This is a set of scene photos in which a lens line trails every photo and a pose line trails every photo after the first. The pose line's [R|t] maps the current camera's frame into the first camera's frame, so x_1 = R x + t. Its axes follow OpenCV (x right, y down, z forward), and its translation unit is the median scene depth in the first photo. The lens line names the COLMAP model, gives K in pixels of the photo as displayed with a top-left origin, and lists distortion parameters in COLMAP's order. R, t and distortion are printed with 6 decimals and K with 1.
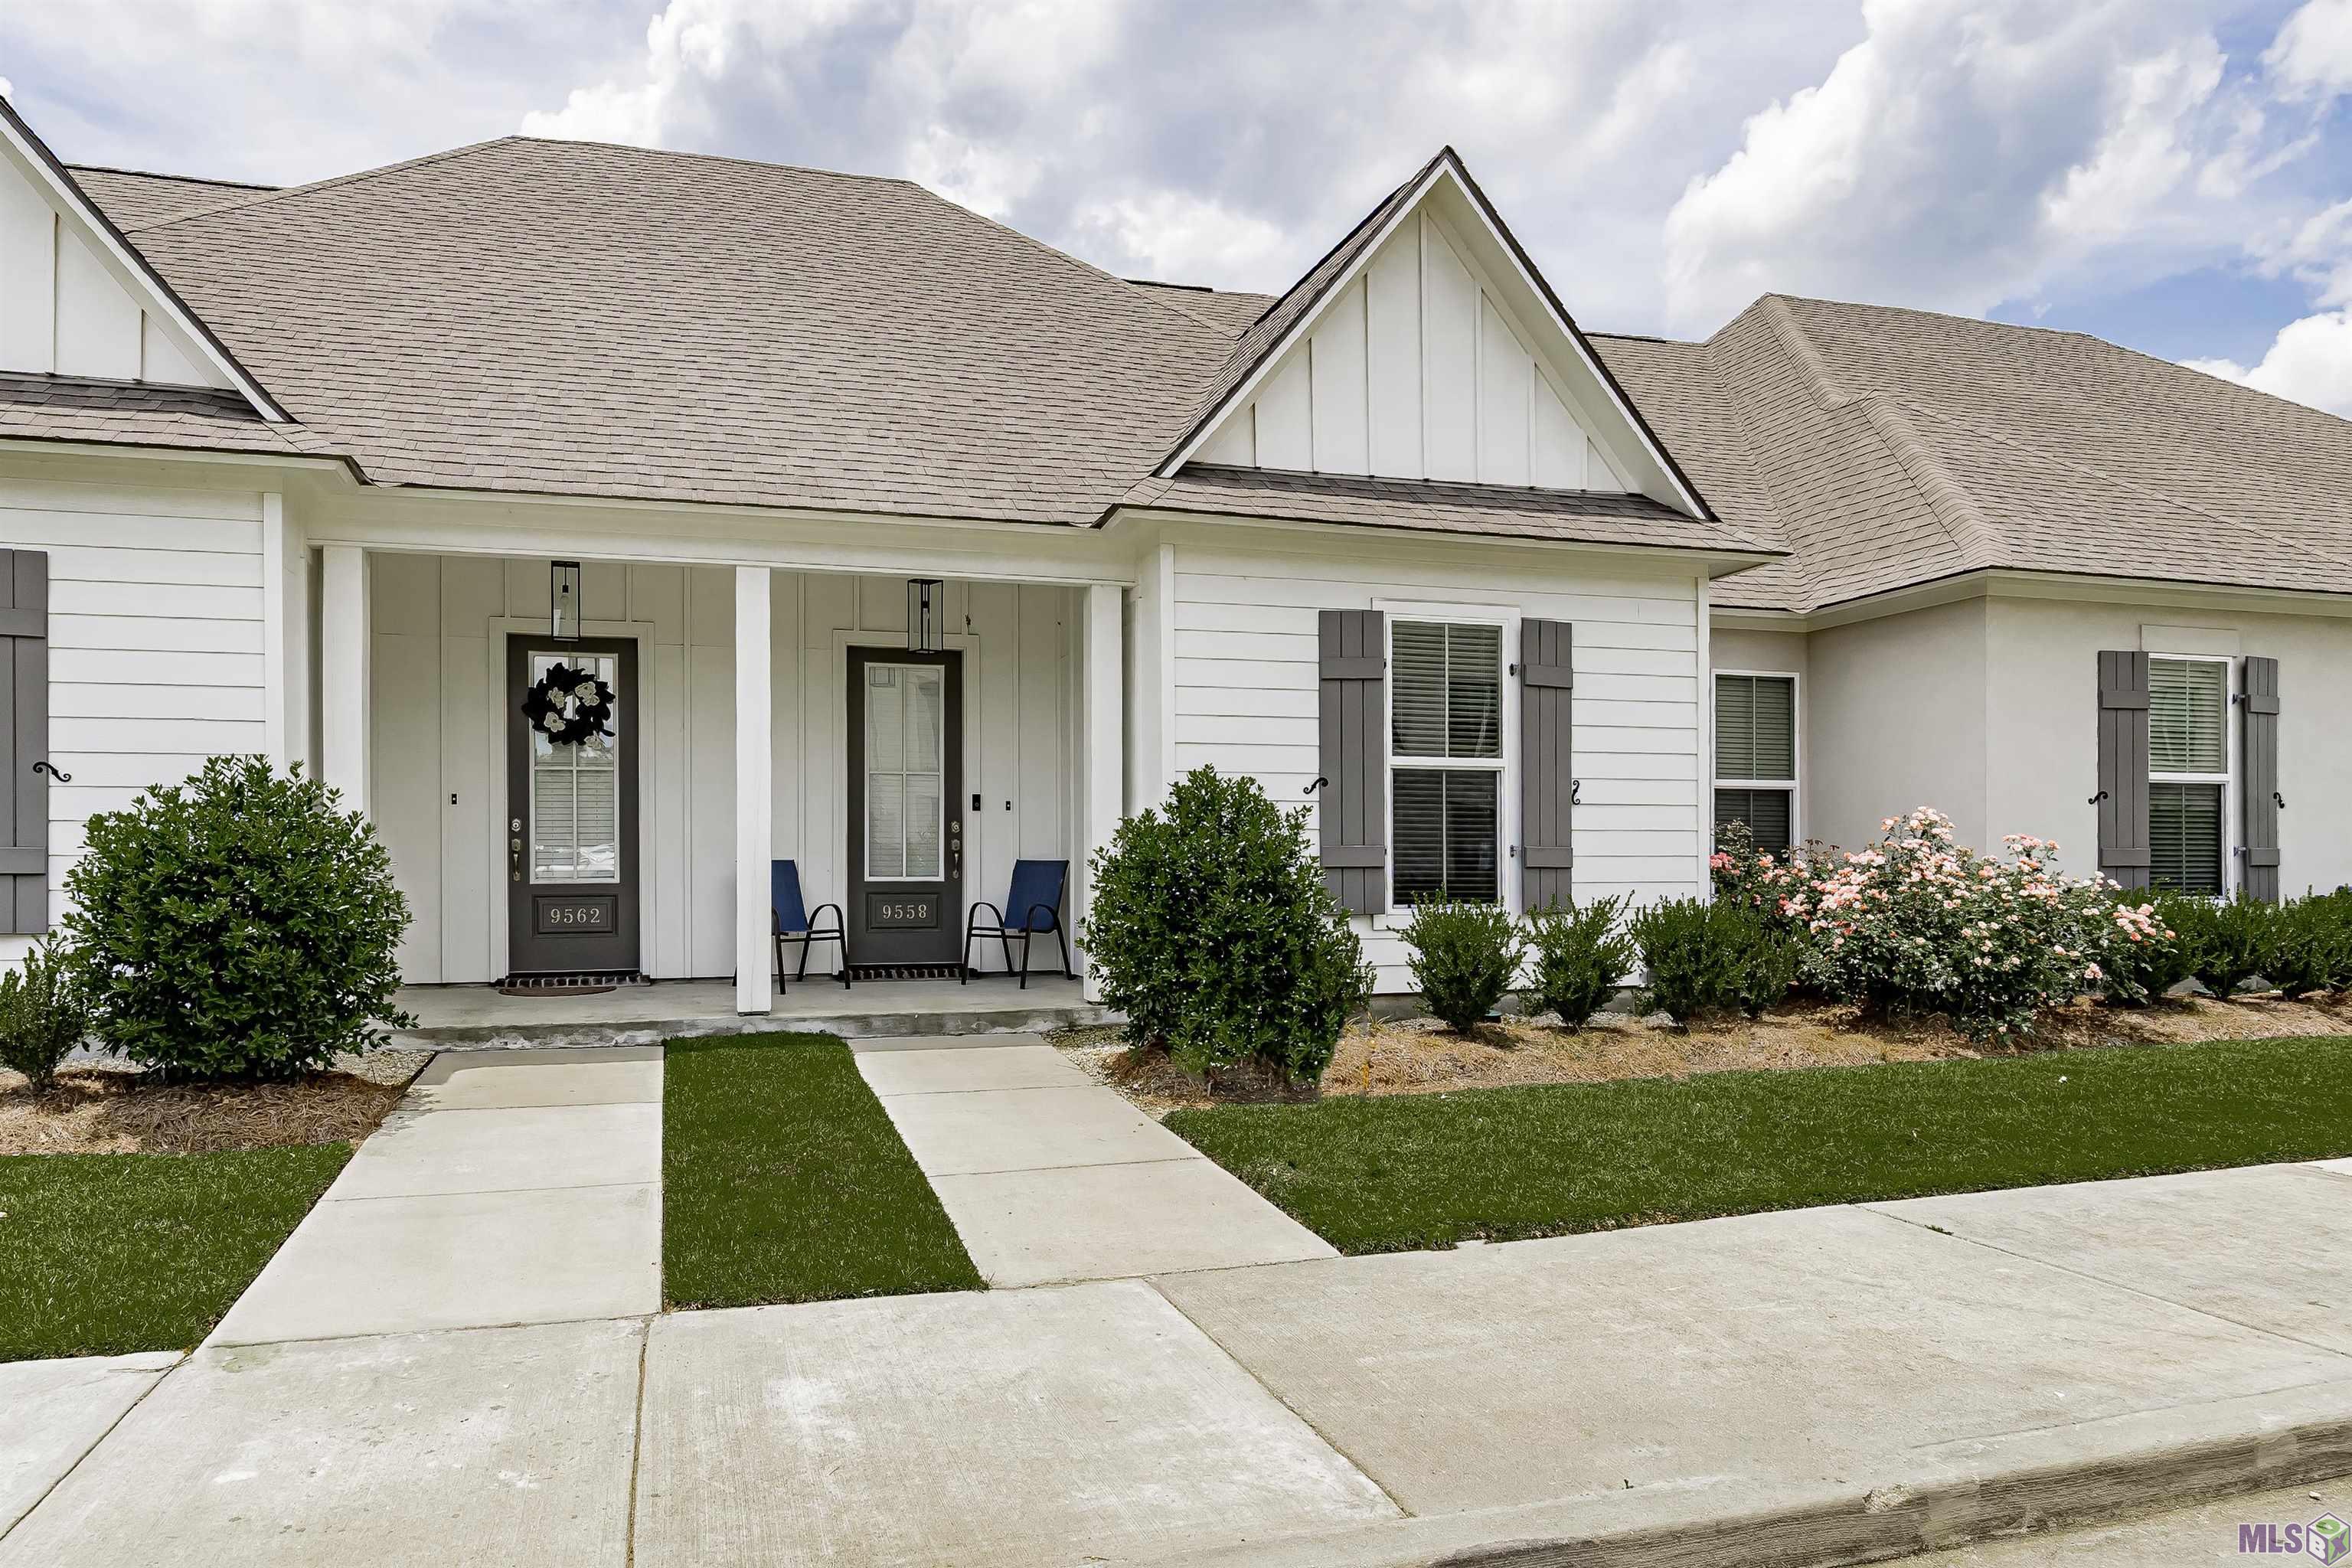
lens RADIAL K [[1020.8, 0, 1179.3], [0, 1020.8, 789.5], [0, 0, 1]] dist [-0.002719, -0.000786]
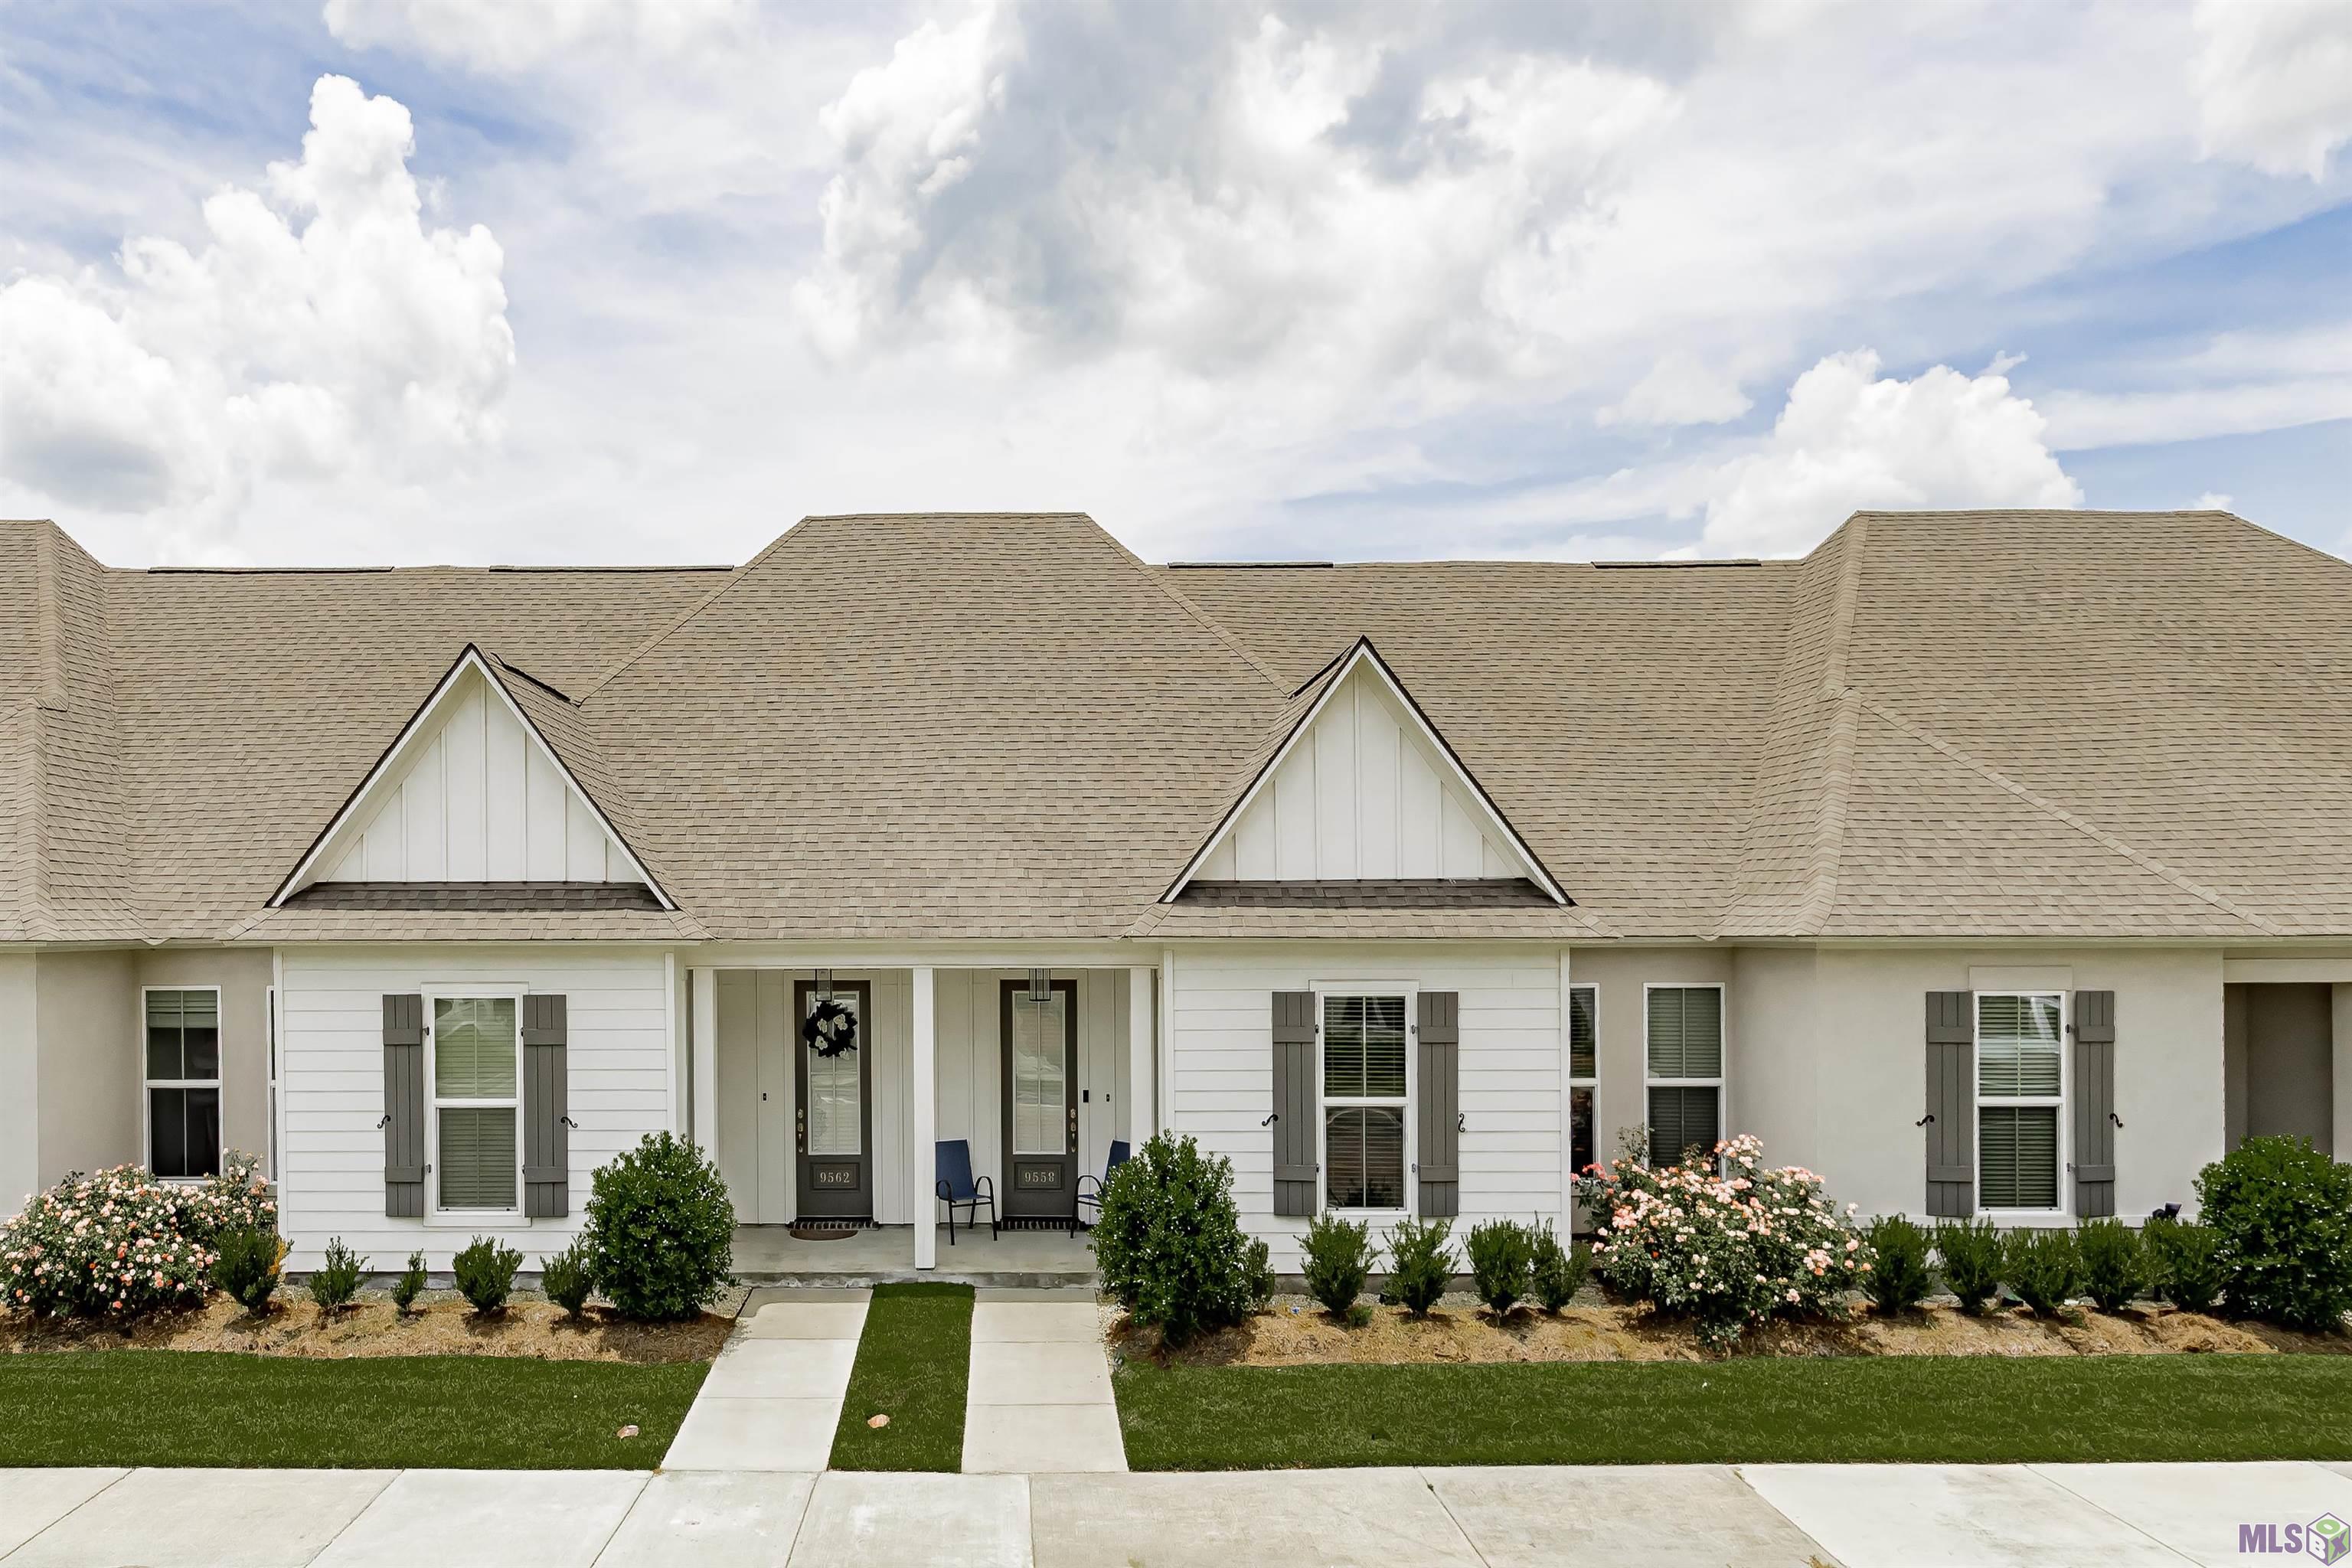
lens RADIAL K [[1093.1, 0, 1174.5], [0, 1093.1, 781.5], [0, 0, 1]] dist [-0.001755, 0.001004]
pose [[0.959678, -0.078209, -0.270001, 0.452338], [0.051298, 0.993113, -0.105336, -0.319780], [0.276380, 0.087238, 0.957081, -0.557239]]
